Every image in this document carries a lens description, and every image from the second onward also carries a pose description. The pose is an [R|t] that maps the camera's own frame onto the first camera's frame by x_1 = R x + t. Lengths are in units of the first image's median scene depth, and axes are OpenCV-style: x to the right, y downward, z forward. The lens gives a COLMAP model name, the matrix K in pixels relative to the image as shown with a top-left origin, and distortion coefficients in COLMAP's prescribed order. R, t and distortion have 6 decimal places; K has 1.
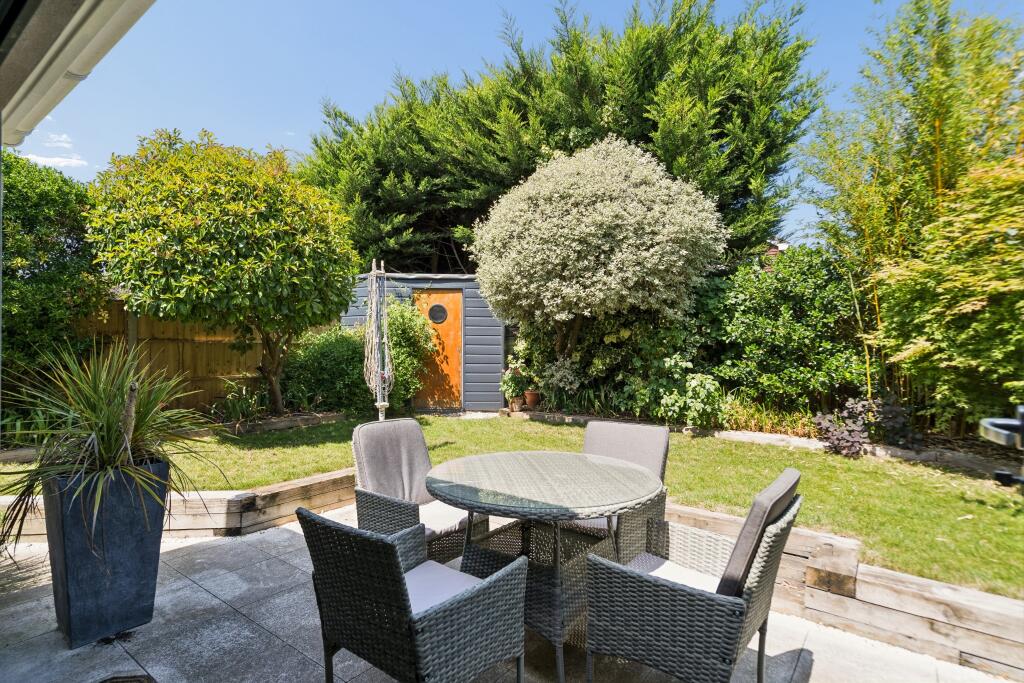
lens RADIAL K [[517.9, 0, 511.3], [0, 517.9, 345.0], [0, 0, 1]] dist [0.007495, 0.001036]
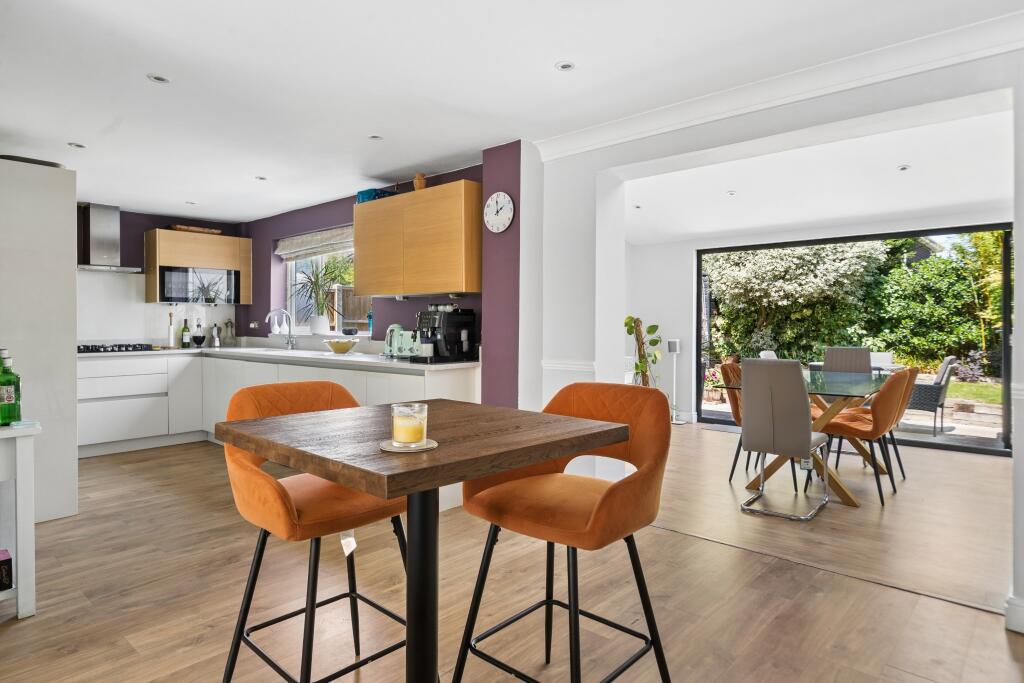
lens RADIAL K [[585.9, 0, 501.8], [0, 585.9, 323.3], [0, 0, 1]] dist [-0.000023, -0.001709]
pose [[0.995142, -0.007666, -0.098150, -0.629686], [0.007673, 0.999971, -0.000306, 0.003765], [0.098149, -0.000449, 0.995172, -0.965932]]
